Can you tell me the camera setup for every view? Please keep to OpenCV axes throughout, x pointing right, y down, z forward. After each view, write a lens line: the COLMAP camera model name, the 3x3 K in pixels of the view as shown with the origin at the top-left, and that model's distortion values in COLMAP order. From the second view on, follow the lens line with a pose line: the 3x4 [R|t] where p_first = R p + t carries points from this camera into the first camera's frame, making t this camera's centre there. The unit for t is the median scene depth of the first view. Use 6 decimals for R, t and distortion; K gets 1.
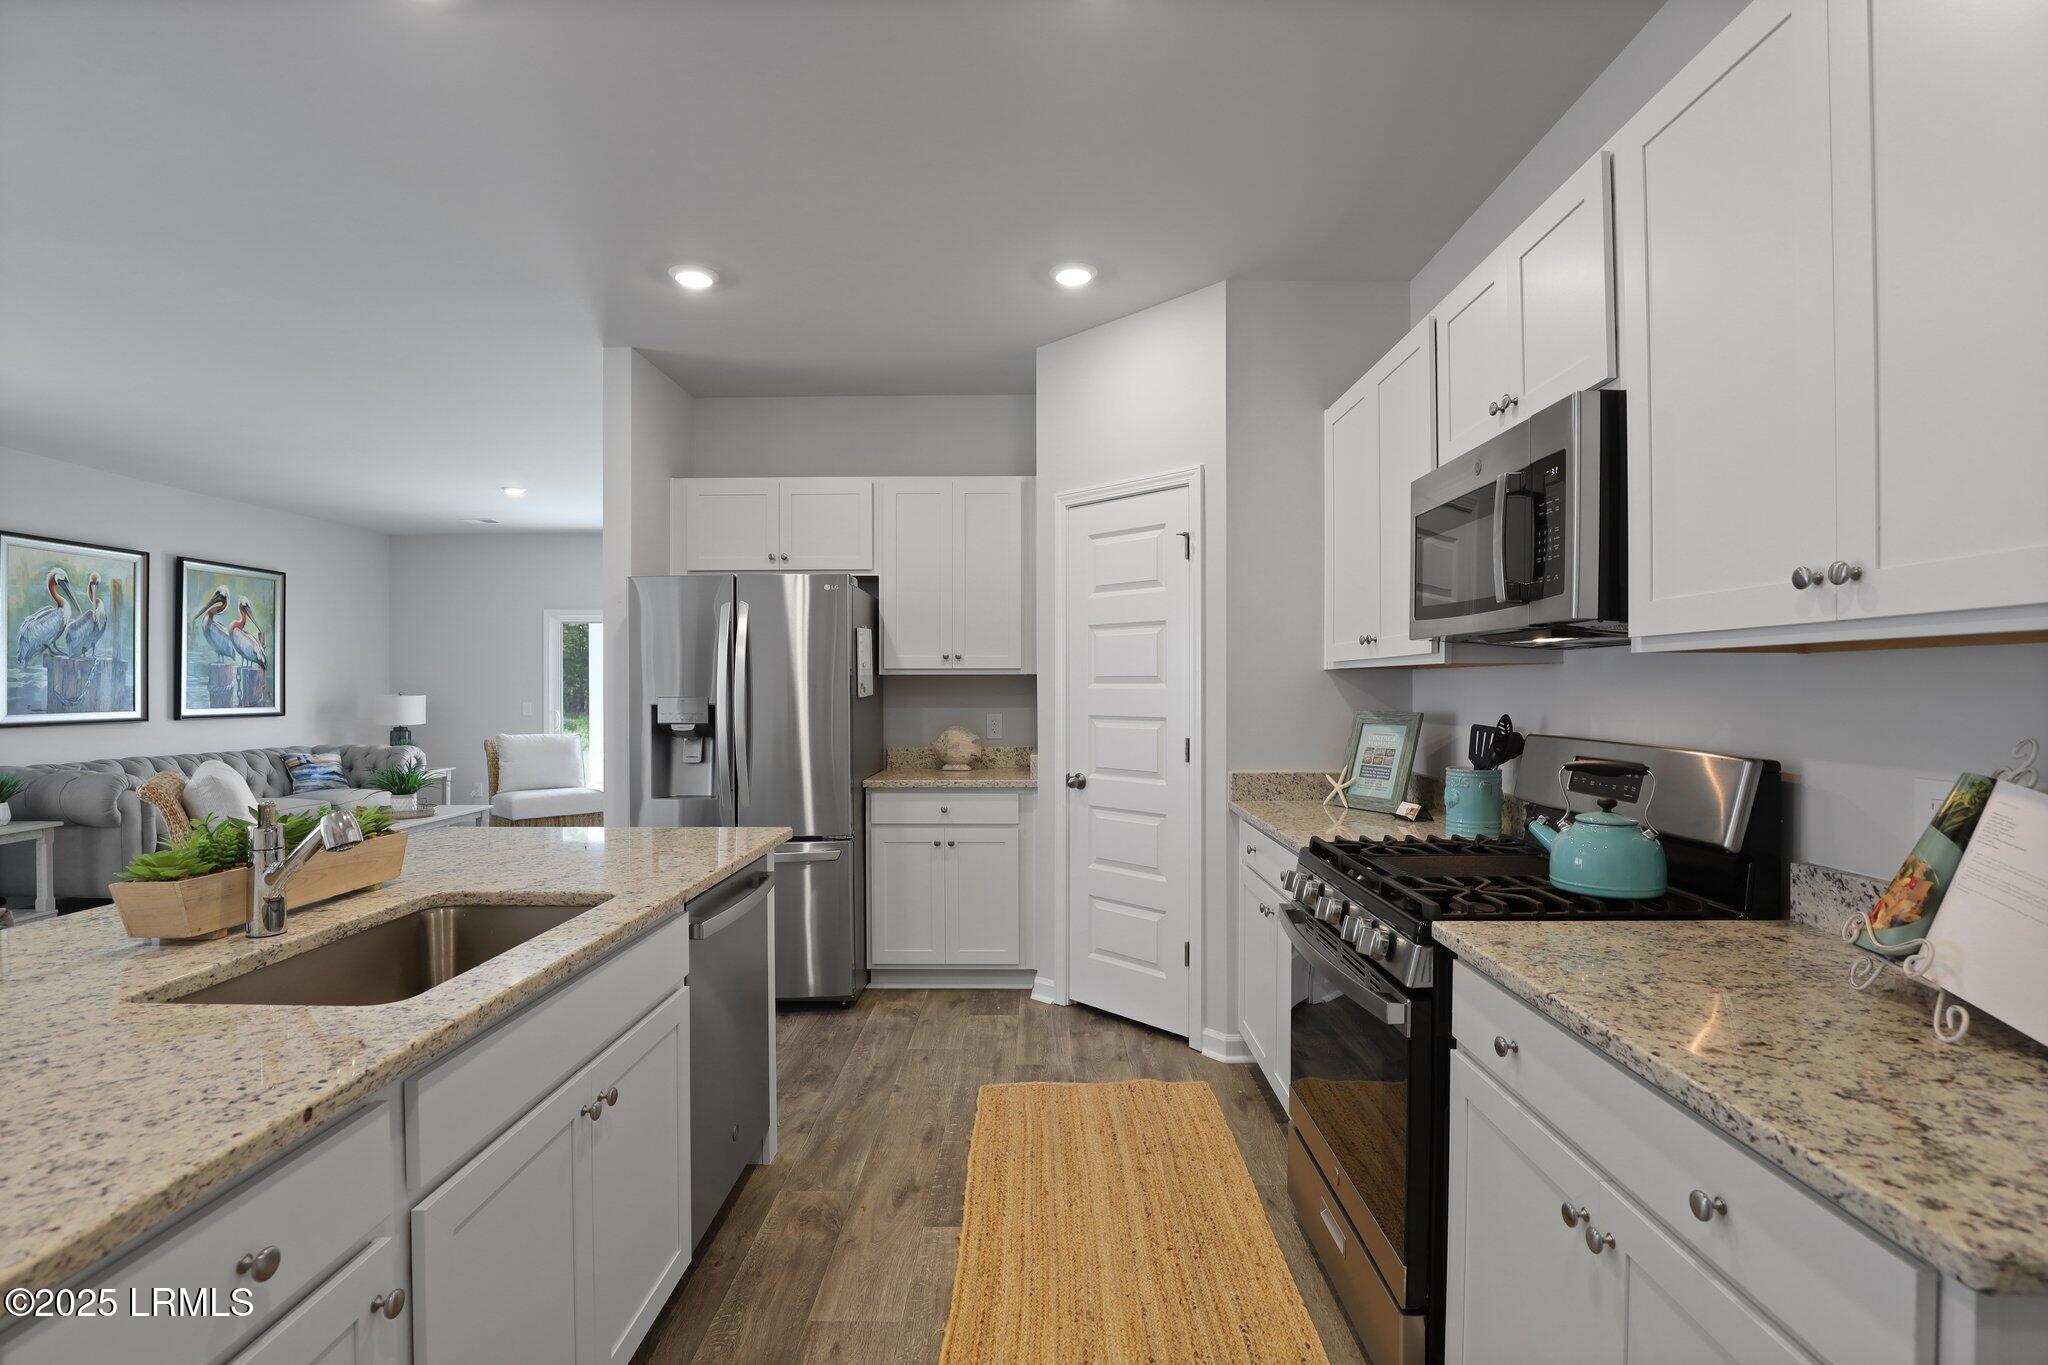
lens RADIAL K [[945.3, 0, 1023.8], [0, 945.3, 682.8], [0, 0, 1]] dist [-0.031780, 0.007181]
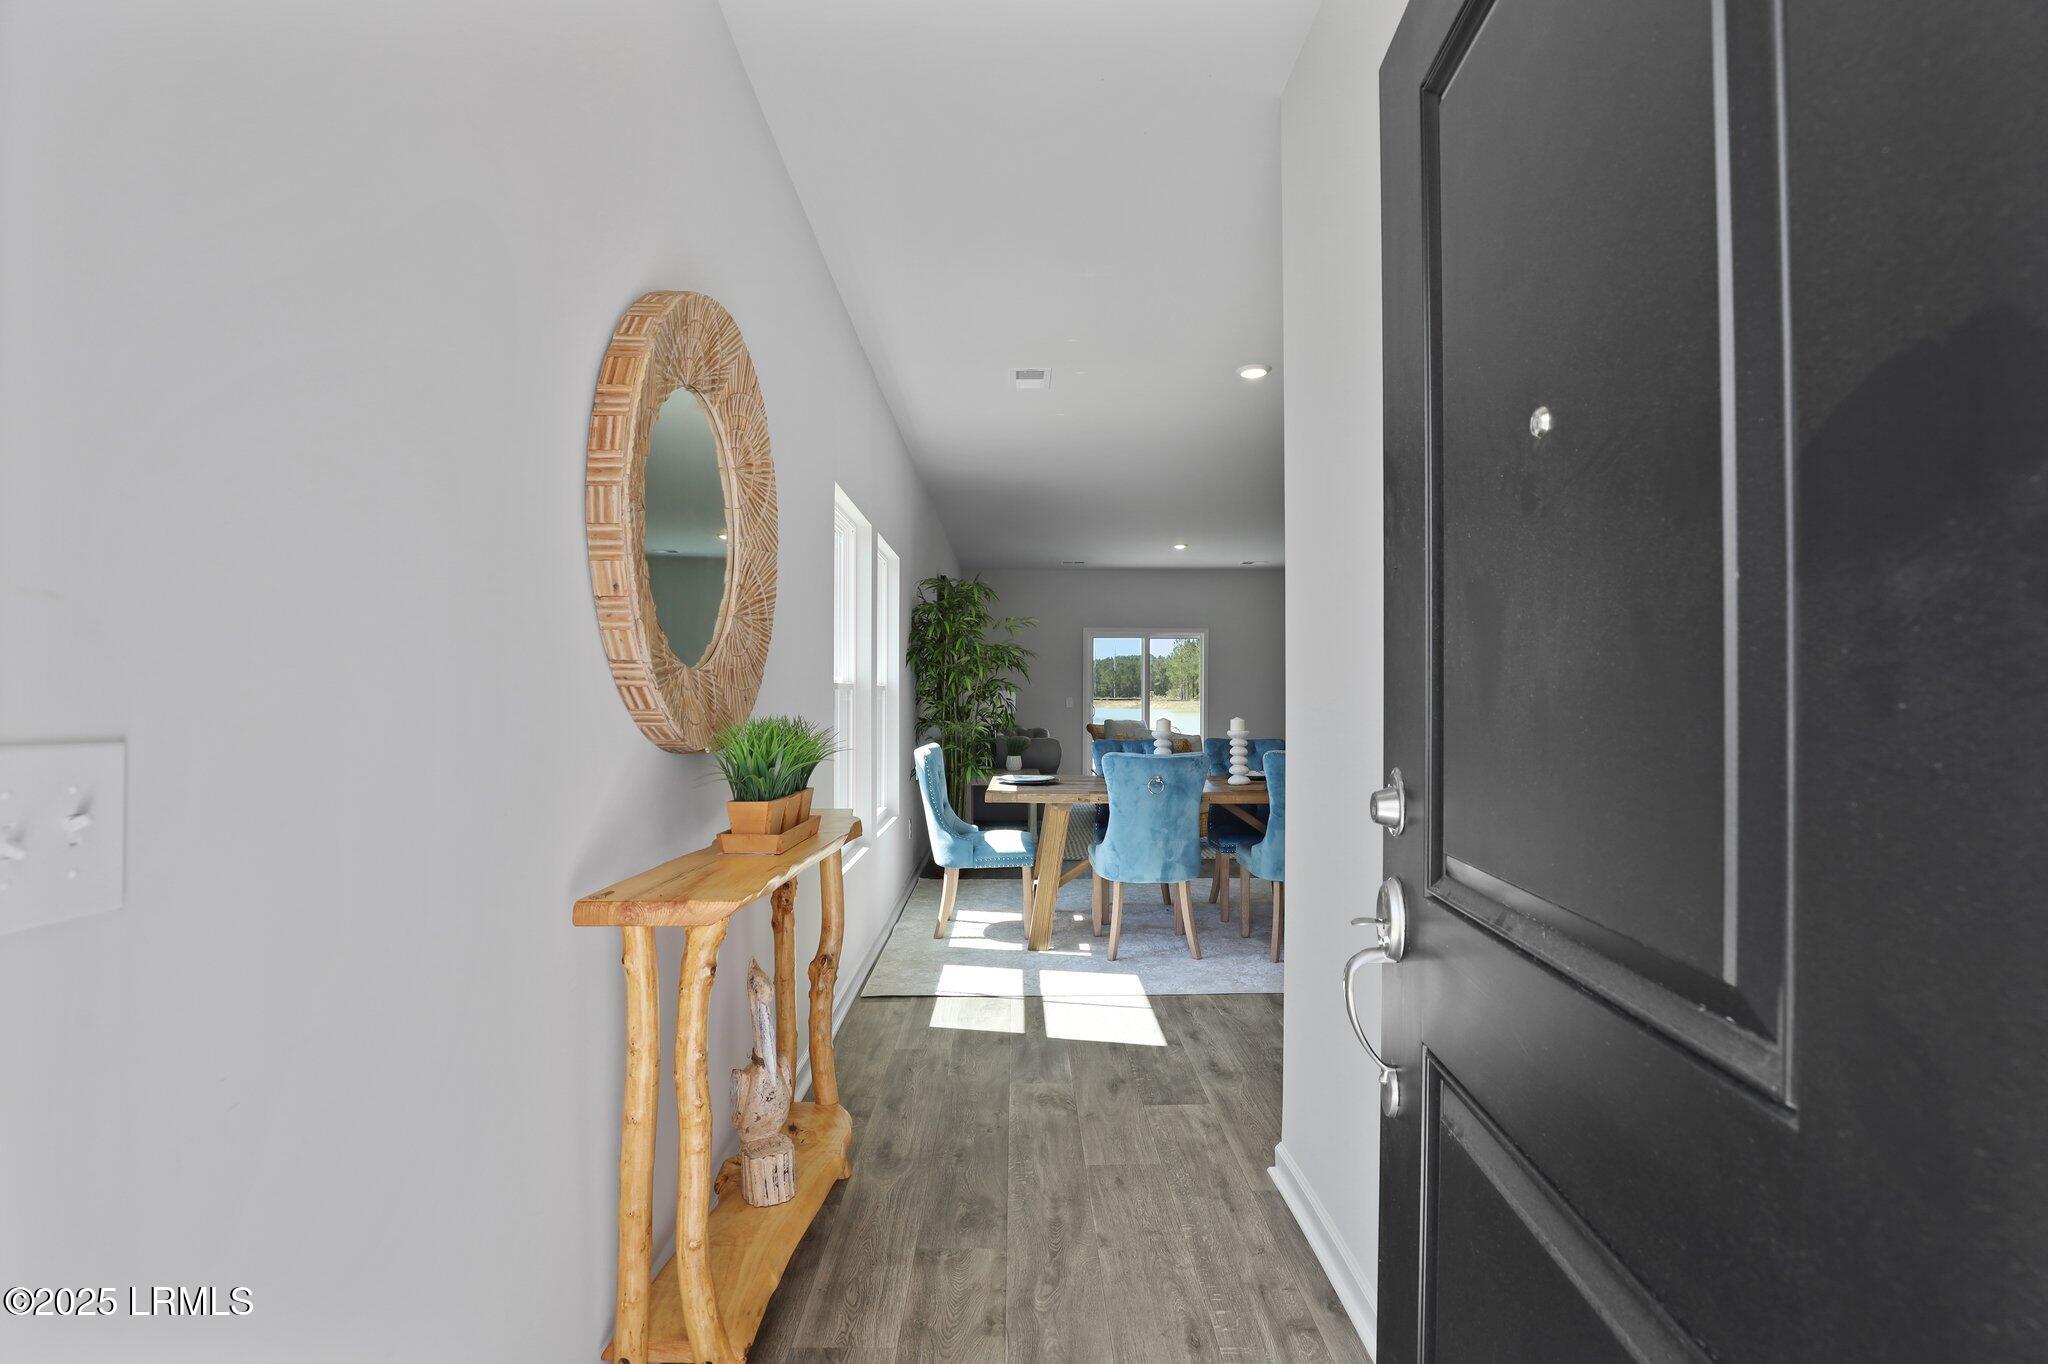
lens RADIAL K [[945.3, 0, 1037.1], [0, 945.3, 686.6], [0, 0, 1]] dist [-0.031780, 0.007181]
pose [[0.999406, 0.003453, 0.034301, -0.857411], [-0.003293, 0.999983, -0.004734, 0.016468], [-0.034317, 0.004618, 0.999400, -0.442968]]
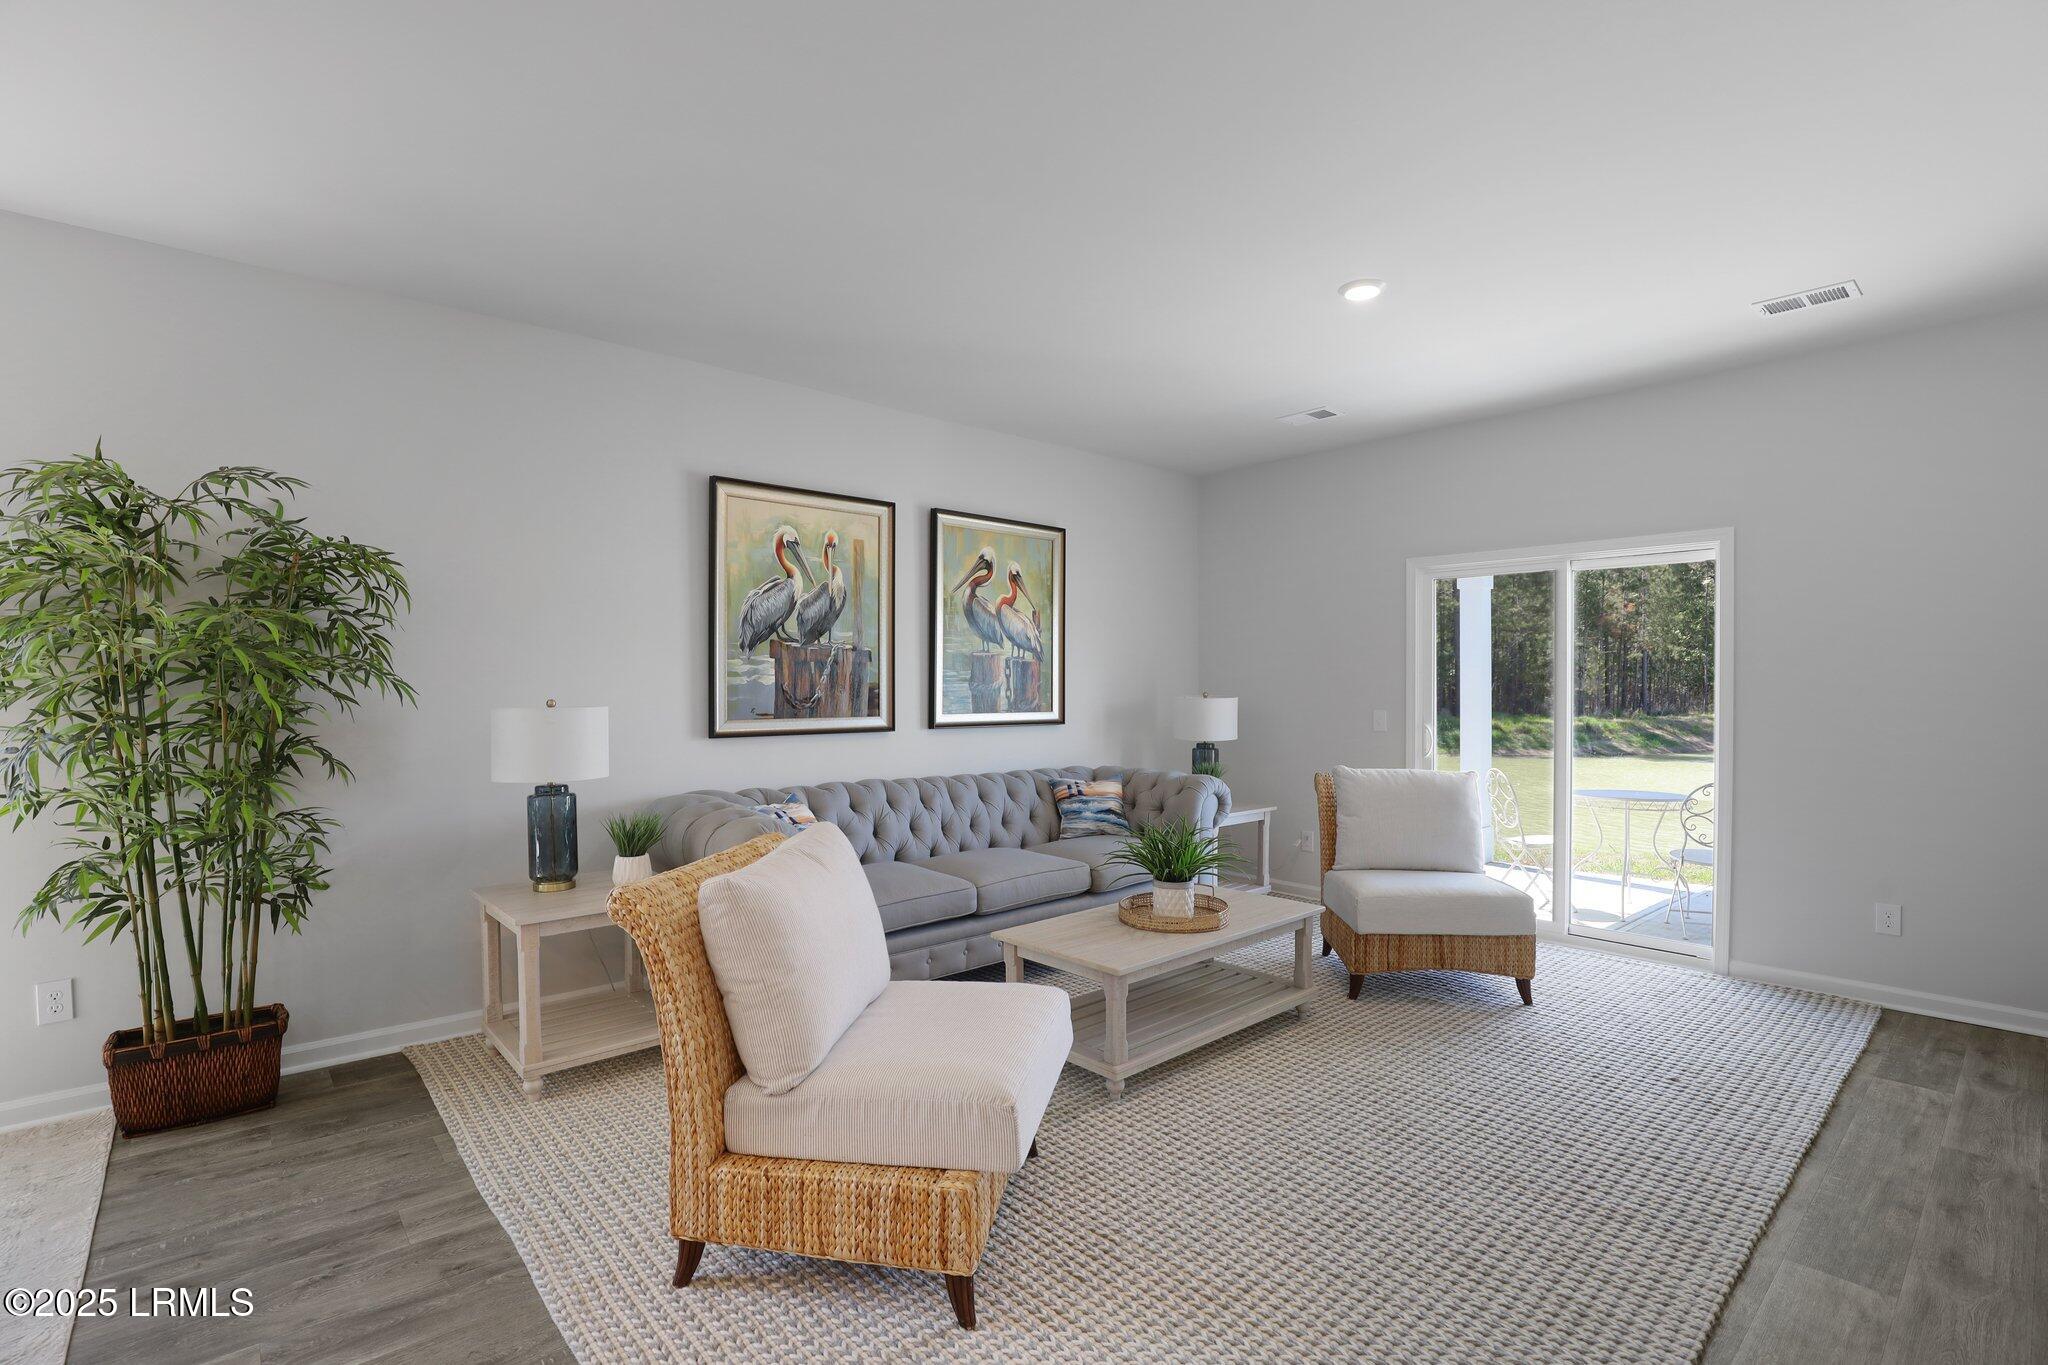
lens RADIAL K [[945.3, 0, 1029.2], [0, 945.3, 689.7], [0, 0, 1]] dist [-0.031780, 0.007181]
pose [[0.674425, 0.005238, -0.738325, -0.312340], [0.000760, 0.999969, 0.007788, 0.003111], [0.738343, -0.005813, 0.674401, 0.562970]]
